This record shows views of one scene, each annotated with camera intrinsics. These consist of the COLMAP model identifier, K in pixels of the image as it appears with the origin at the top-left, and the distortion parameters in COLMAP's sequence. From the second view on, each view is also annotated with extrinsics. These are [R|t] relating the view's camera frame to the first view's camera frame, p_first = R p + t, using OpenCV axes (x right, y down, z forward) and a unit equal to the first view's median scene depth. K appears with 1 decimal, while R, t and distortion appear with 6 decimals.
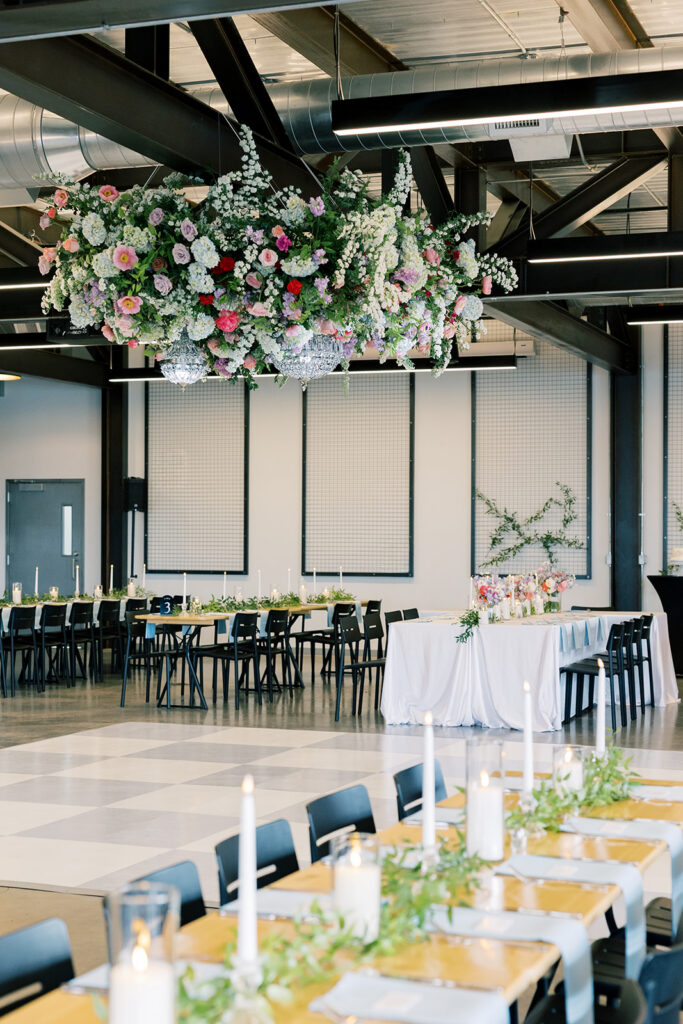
lens RADIAL K [[1679.7, 0, 341.5], [0, 1679.7, 512.0], [0, 0, 1]] dist [-0.119789, -0.022956]
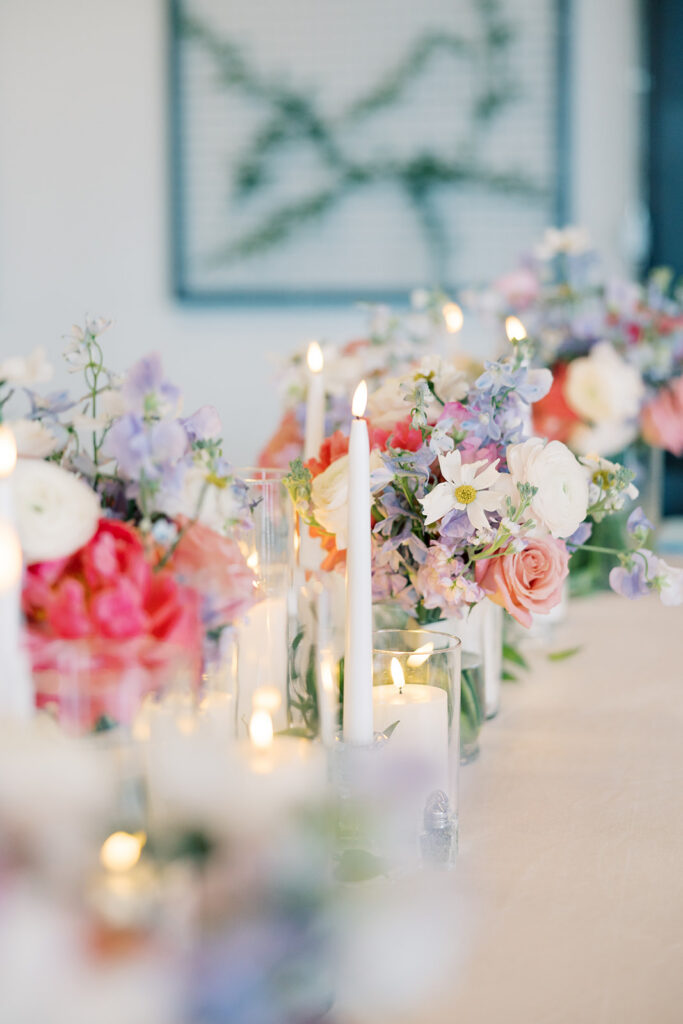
lens RADIAL K [[1978.8, 0, 341.5], [0, 1978.8, 512.0], [0, 0, 1]] dist [-0.069215, -0.003077]
pose [[0.993874, -0.029379, 0.106541, 0.069187], [0.012152, 0.987225, 0.158869, 0.020136], [-0.109848, -0.156601, 0.981534, 0.645277]]
